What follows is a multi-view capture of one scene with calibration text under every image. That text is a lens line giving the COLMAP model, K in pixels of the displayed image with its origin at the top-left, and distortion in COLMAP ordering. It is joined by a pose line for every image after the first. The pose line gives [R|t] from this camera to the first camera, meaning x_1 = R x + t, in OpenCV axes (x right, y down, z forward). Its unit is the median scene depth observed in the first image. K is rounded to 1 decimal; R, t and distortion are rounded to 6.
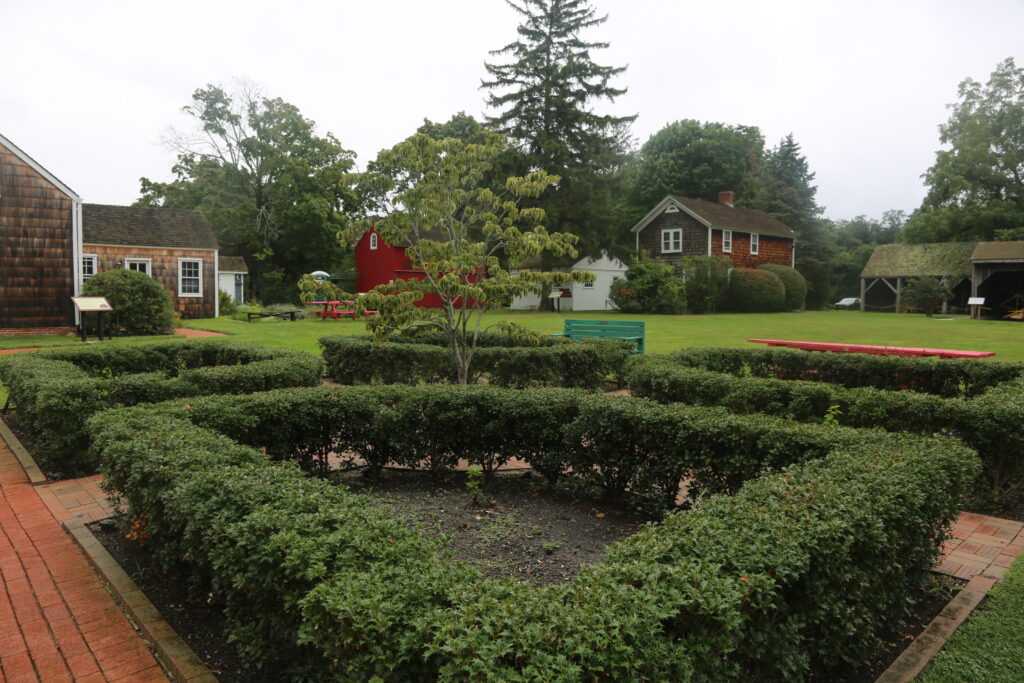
lens RADIAL K [[688.4, 0, 510.3], [0, 688.4, 334.3], [0, 0, 1]] dist [-0.012459, -0.000731]
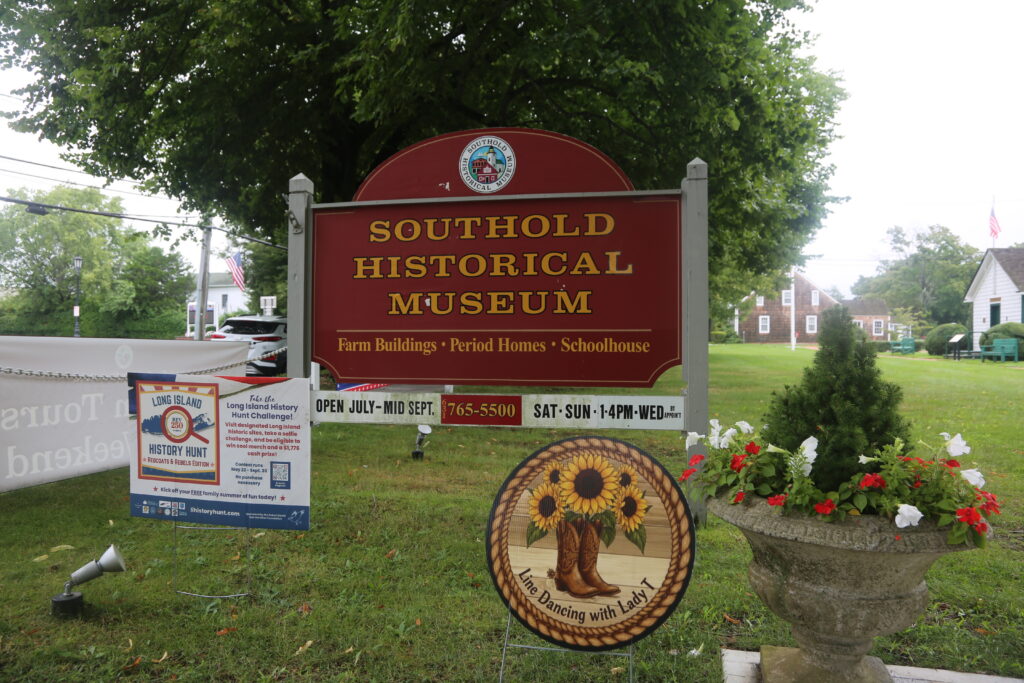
lens RADIAL K [[688.4, 0, 510.9], [0, 688.4, 338.1], [0, 0, 1]] dist [-0.012459, -0.000731]
pose [[0.572729, -0.016512, -0.819578, 0.485276], [-0.050649, 0.997174, -0.055484, 0.098031], [0.818178, 0.073288, 0.570275, -0.896595]]
